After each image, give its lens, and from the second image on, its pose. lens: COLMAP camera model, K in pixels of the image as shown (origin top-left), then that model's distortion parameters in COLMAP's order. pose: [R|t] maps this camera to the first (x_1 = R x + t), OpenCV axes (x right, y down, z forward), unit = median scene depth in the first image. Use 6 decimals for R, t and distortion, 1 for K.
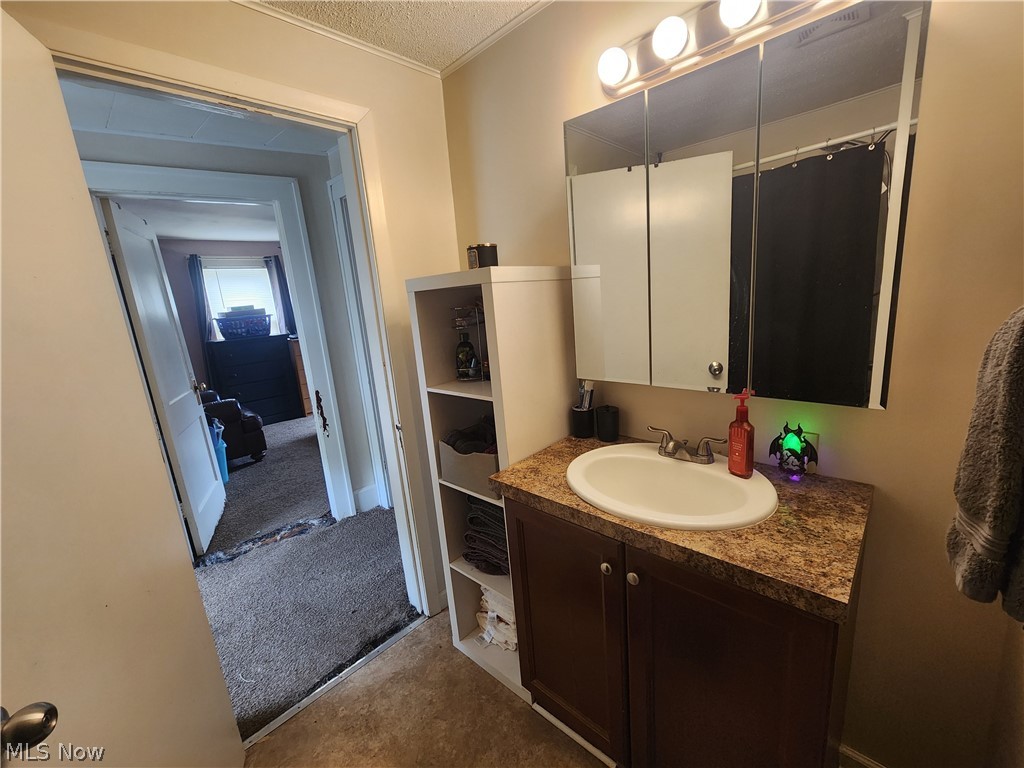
lens RADIAL K [[412.8, 0, 512.9], [0, 412.8, 379.3], [0, 0, 1]] dist [-0.000577, 0.000028]
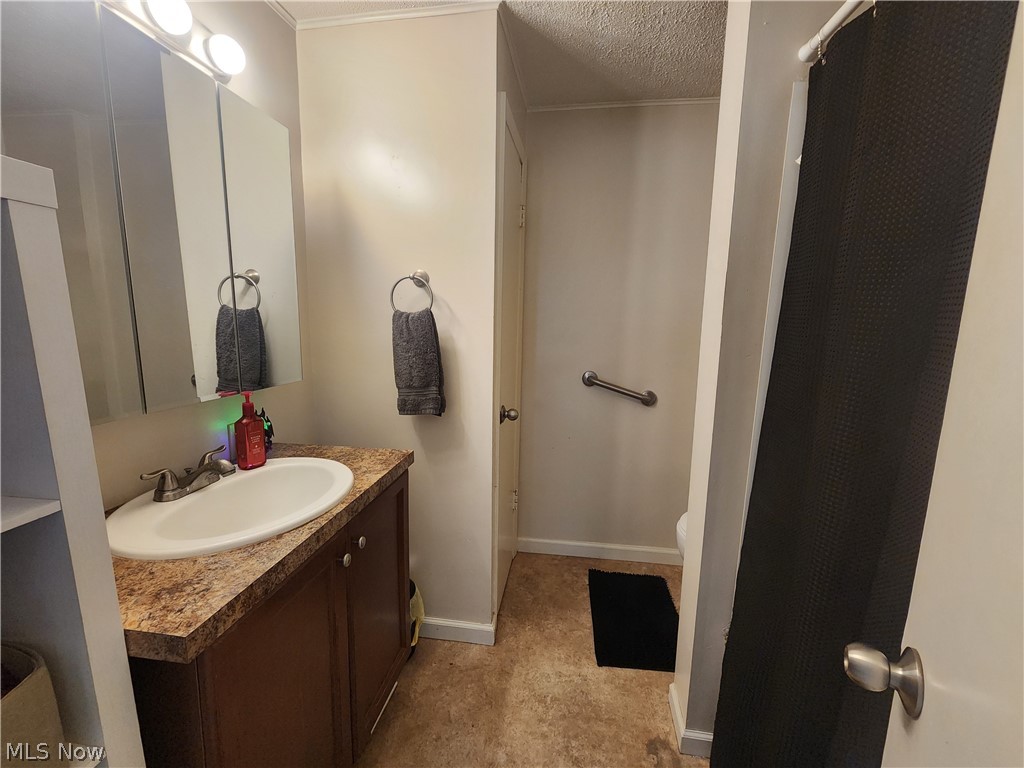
lens RADIAL K [[421.1, 0, 519.5], [0, 421.1, 381.5], [0, 0, 1]] dist [0.000174, 0.000310]
pose [[-0.579983, -0.051909, 0.812973, -0.818552], [0.195256, 0.960019, 0.200596, -0.073111], [-0.790882, 0.275080, -0.546660, 1.127967]]
